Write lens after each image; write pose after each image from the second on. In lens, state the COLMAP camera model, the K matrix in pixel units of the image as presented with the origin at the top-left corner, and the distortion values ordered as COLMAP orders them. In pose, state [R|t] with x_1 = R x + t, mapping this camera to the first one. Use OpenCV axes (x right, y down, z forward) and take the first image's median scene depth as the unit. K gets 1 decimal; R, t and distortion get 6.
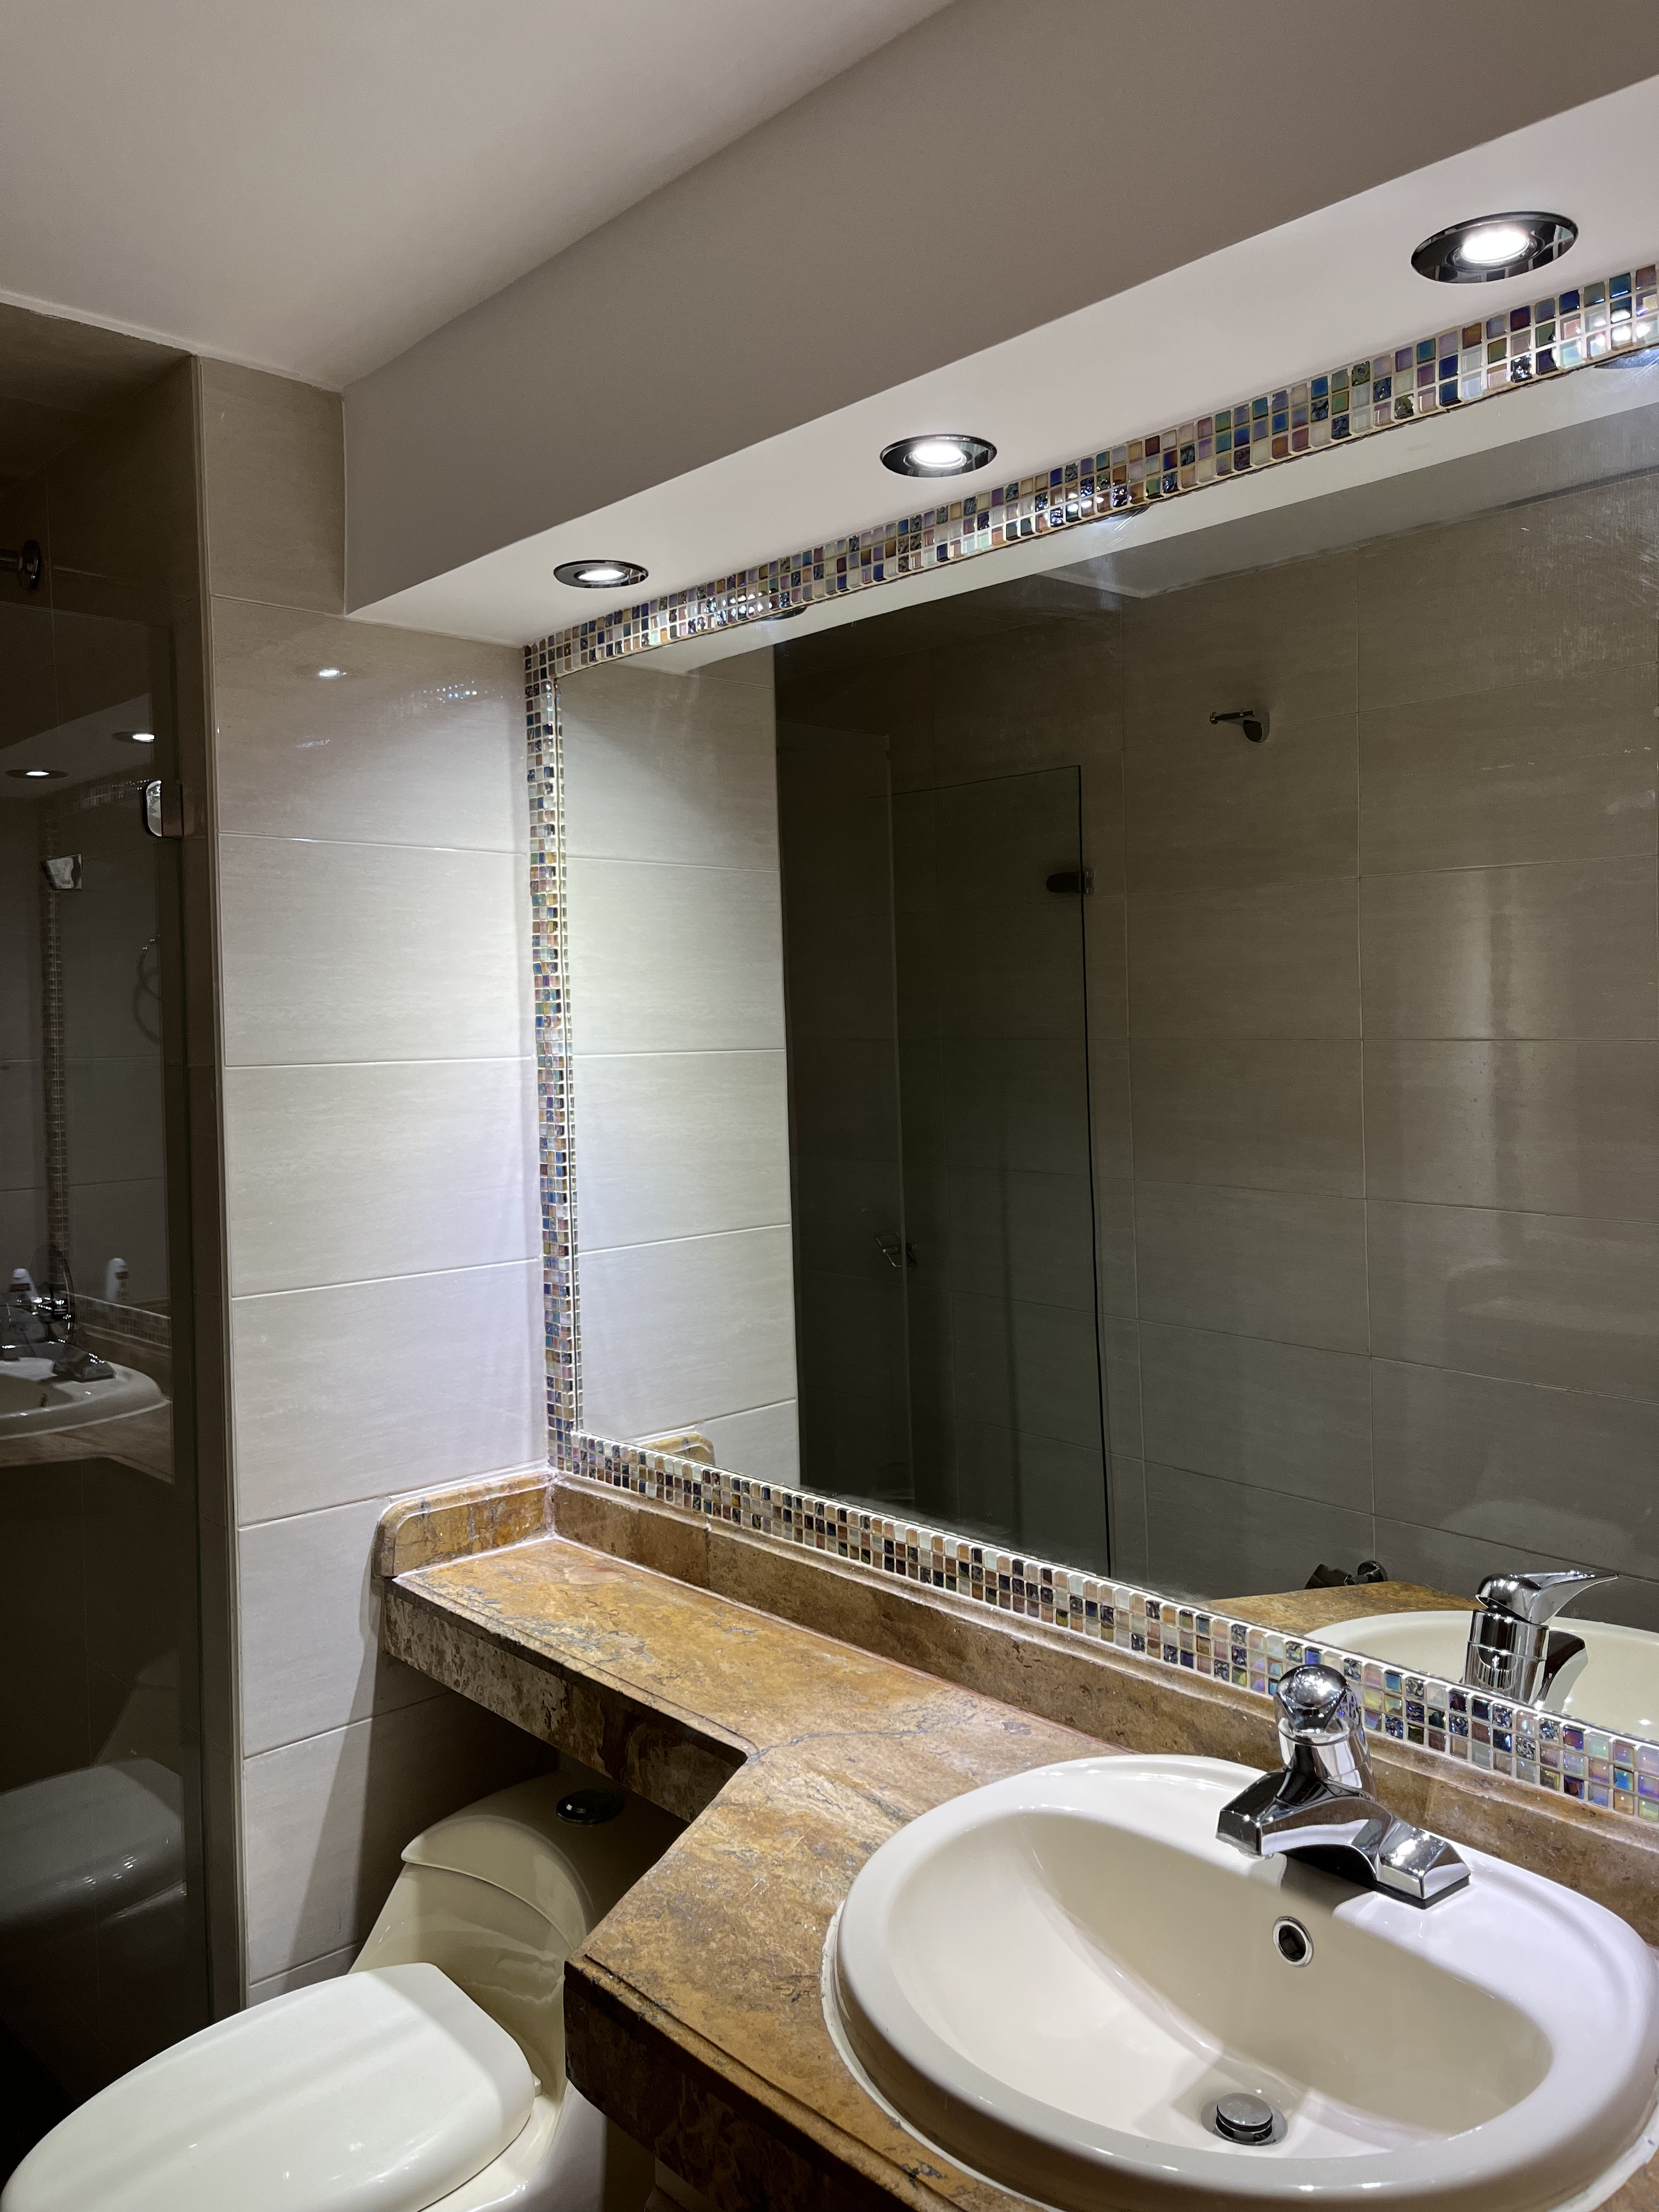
lens RADIAL K [[1673.8, 0, 823.4], [0, 1673.8, 1095.5], [0, 0, 1]] dist [0.040898, -0.051216]
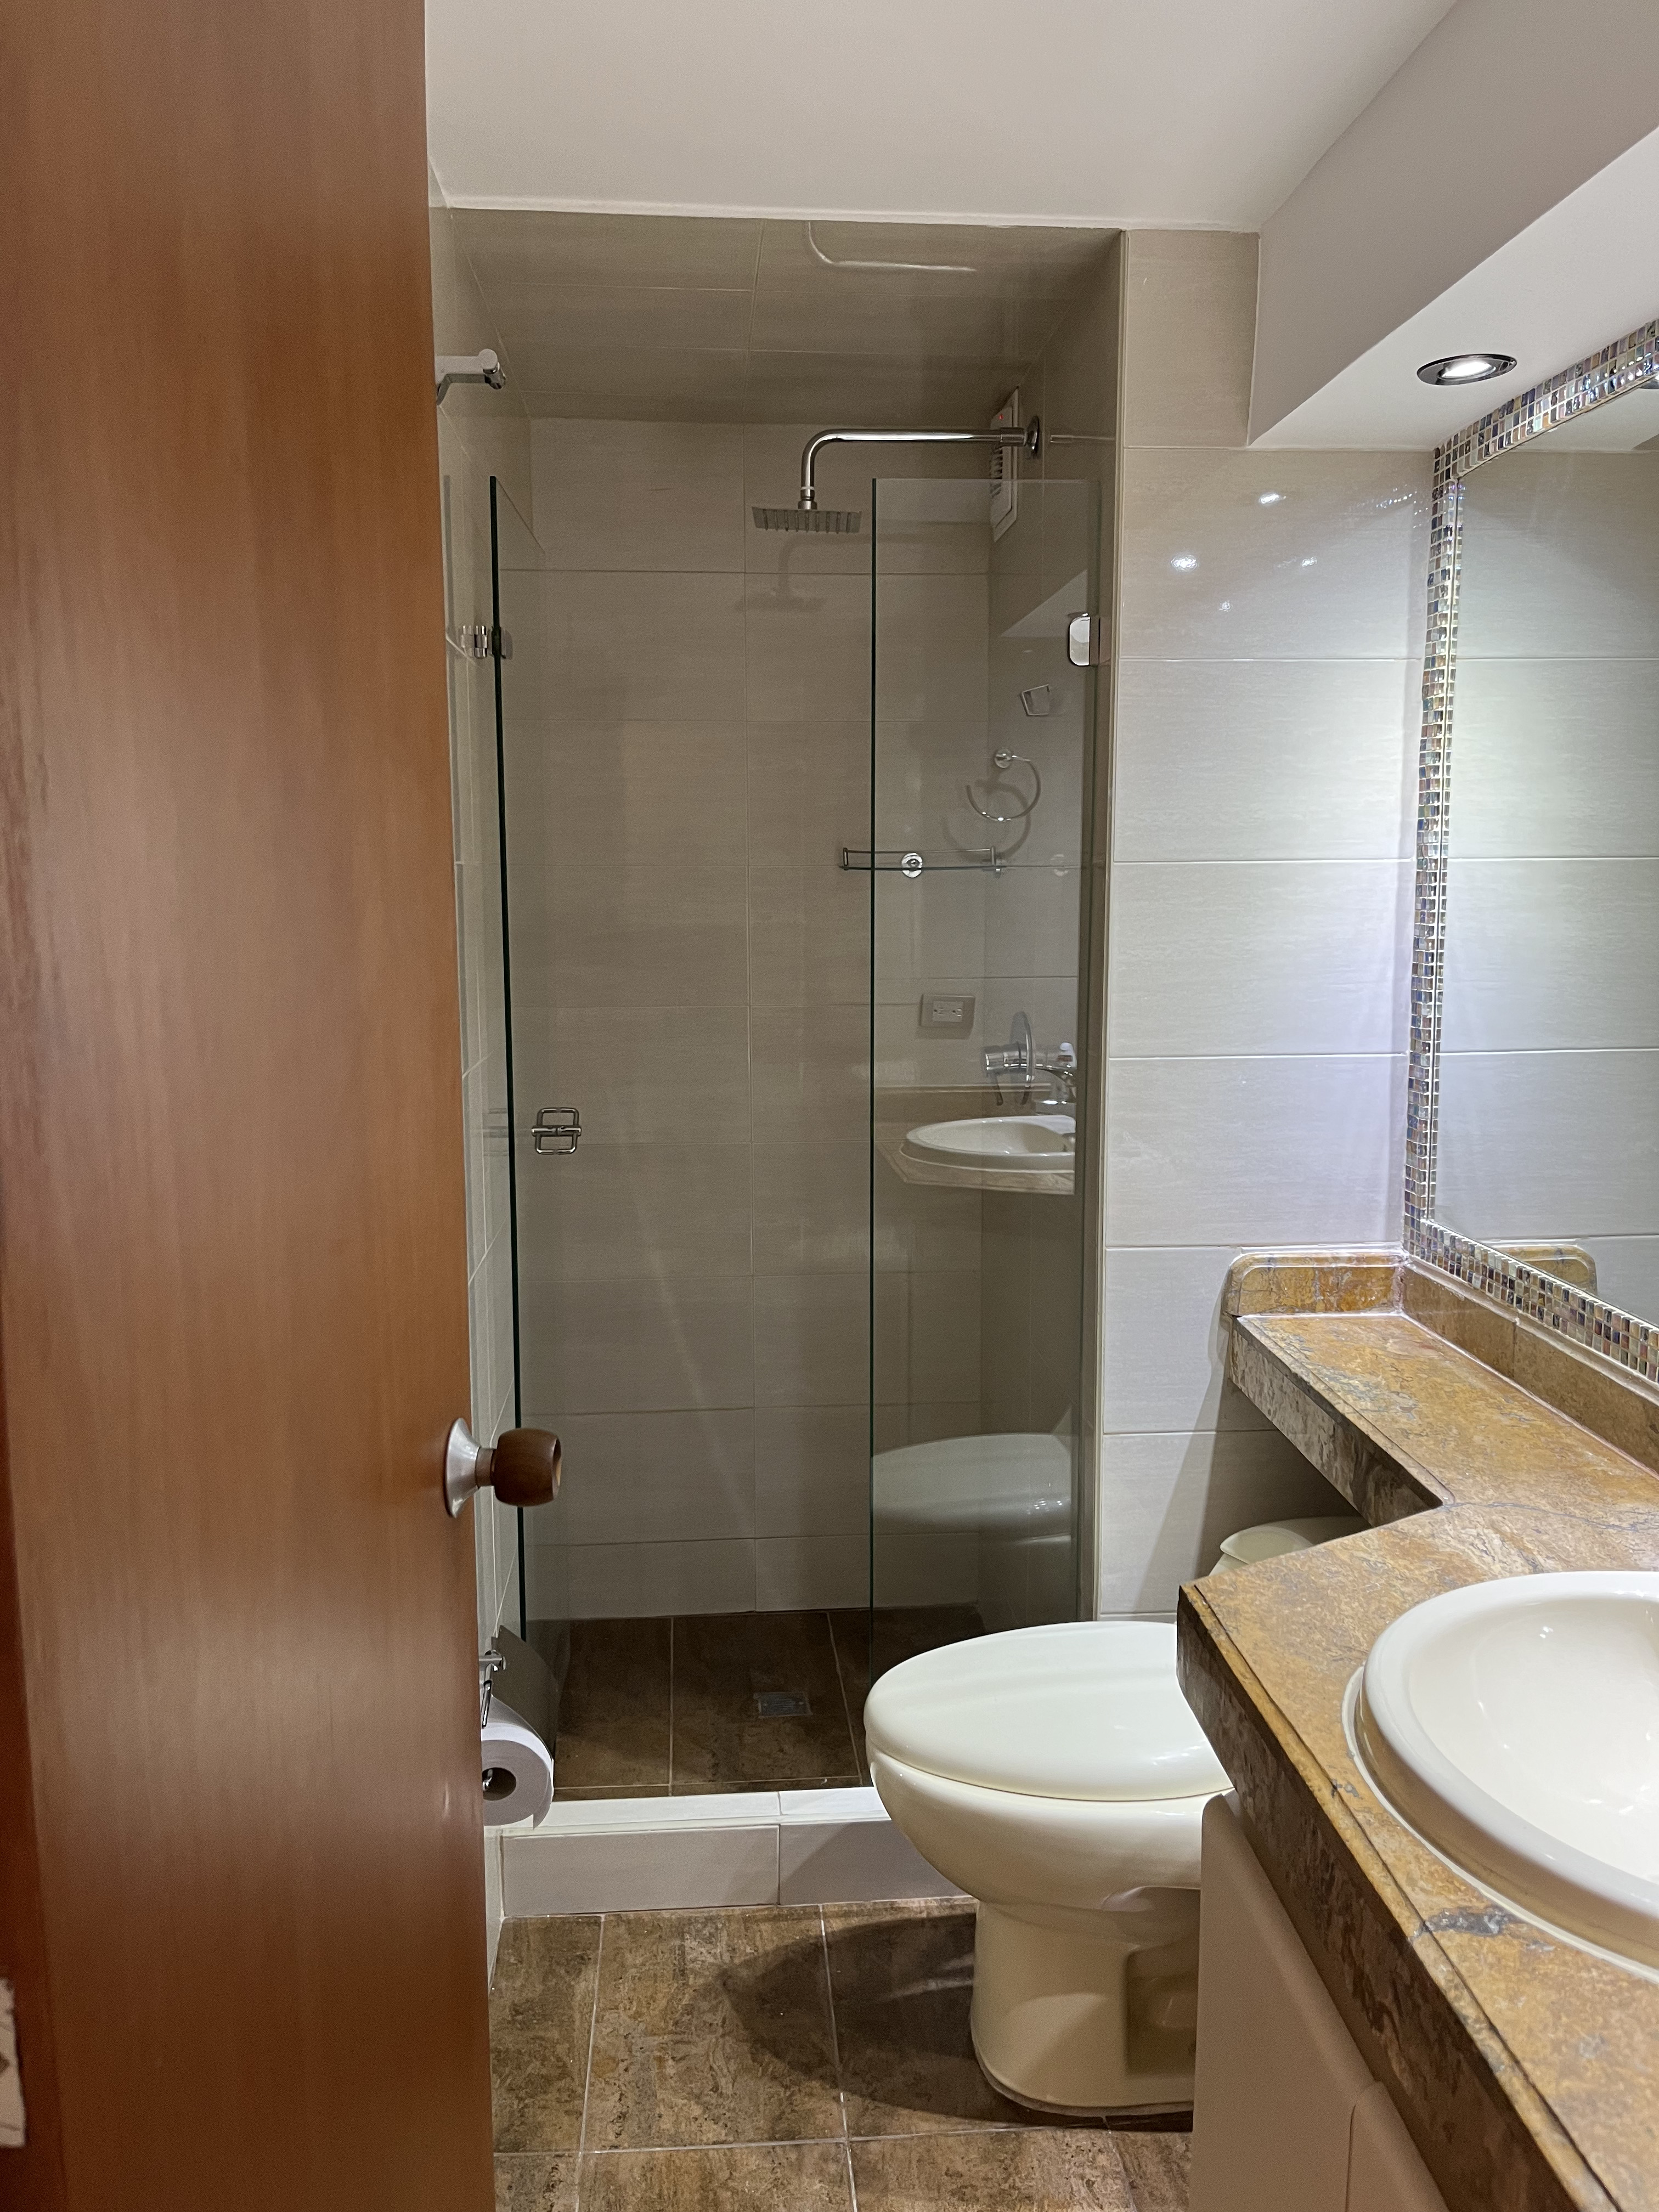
lens RADIAL K [[1673.8, 0, 834.1], [0, 1673.8, 1112.2], [0, 0, 1]] dist [0.040898, -0.051216]
pose [[0.781791, 0.103388, -0.614910, 0.222517], [-0.034257, 0.991790, 0.123201, 0.017840], [0.622599, -0.075253, 0.778914, -0.050935]]
